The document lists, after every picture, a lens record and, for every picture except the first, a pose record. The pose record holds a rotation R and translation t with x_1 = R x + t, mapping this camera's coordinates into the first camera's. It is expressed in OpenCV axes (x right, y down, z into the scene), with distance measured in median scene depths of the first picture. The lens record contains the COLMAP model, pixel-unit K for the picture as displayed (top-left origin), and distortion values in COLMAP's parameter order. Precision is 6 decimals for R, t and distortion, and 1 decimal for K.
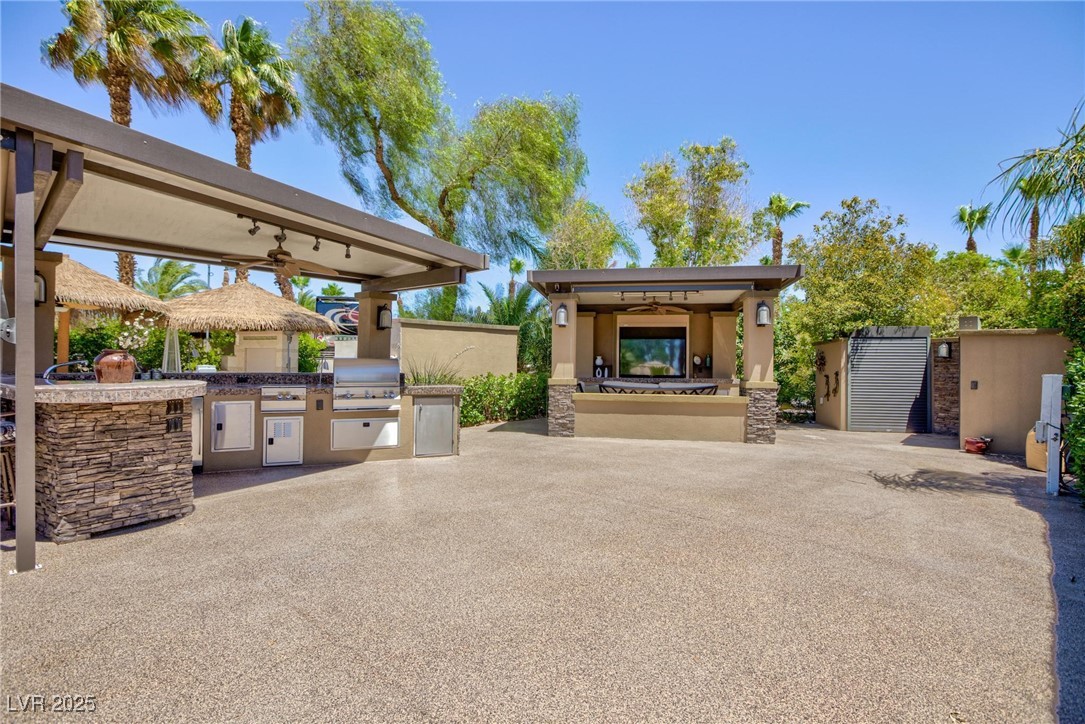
lens RADIAL K [[503.4, 0, 539.6], [0, 503.4, 364.6], [0, 0, 1]] dist [-0.009783, 0.000180]
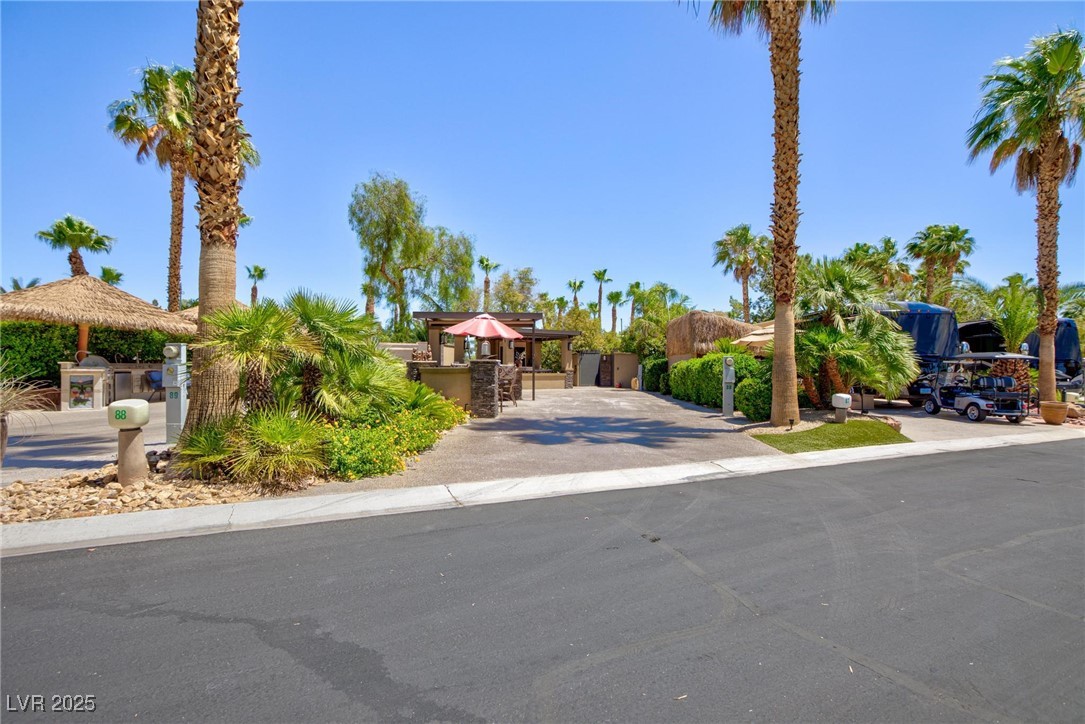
lens RADIAL K [[501.2, 0, 539.3], [0, 501.2, 359.6], [0, 0, 1]] dist [-0.003743, 0.000327]
pose [[0.750802, 0.001274, 0.660526, -1.616604], [0.003092, 0.999980, -0.005443, -0.003381], [-0.660520, 0.006129, 0.750784, -1.098281]]
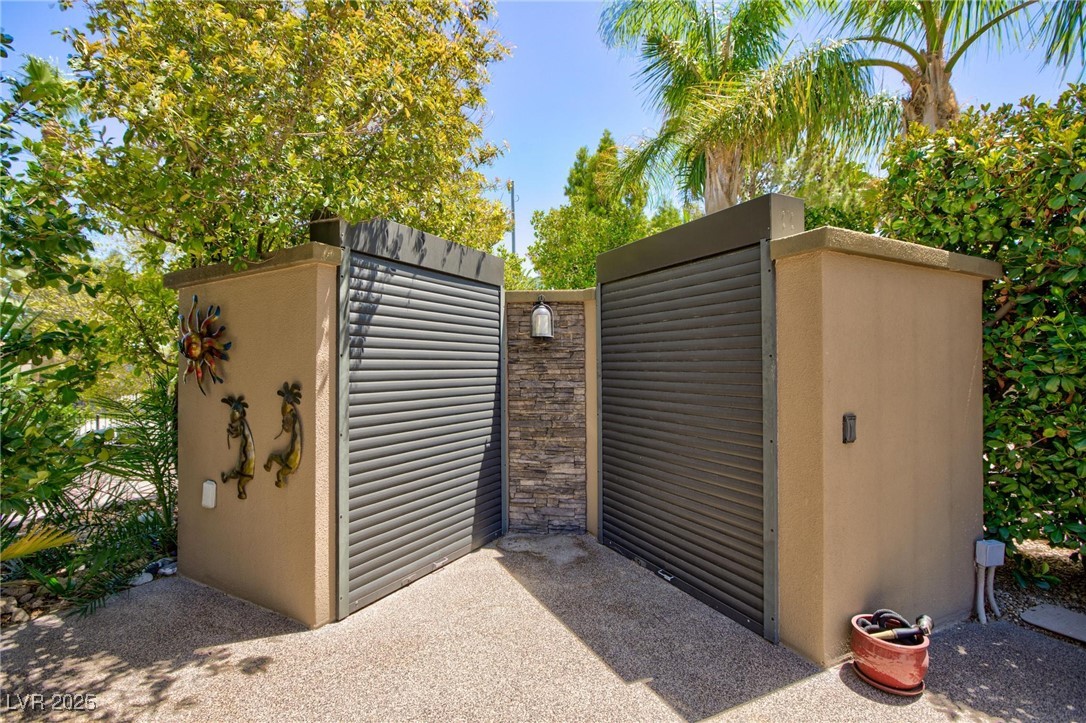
lens RADIAL K [[520.8, 0, 554.8], [0, 520.8, 361.3], [0, 0, 1]] dist [-0.004503, -0.000084]
pose [[0.330947, -0.000018, 0.943649, 0.465950], [-0.001014, 0.999999, 0.000375, 0.002847], [-0.943649, -0.001081, 0.330947, 0.936979]]
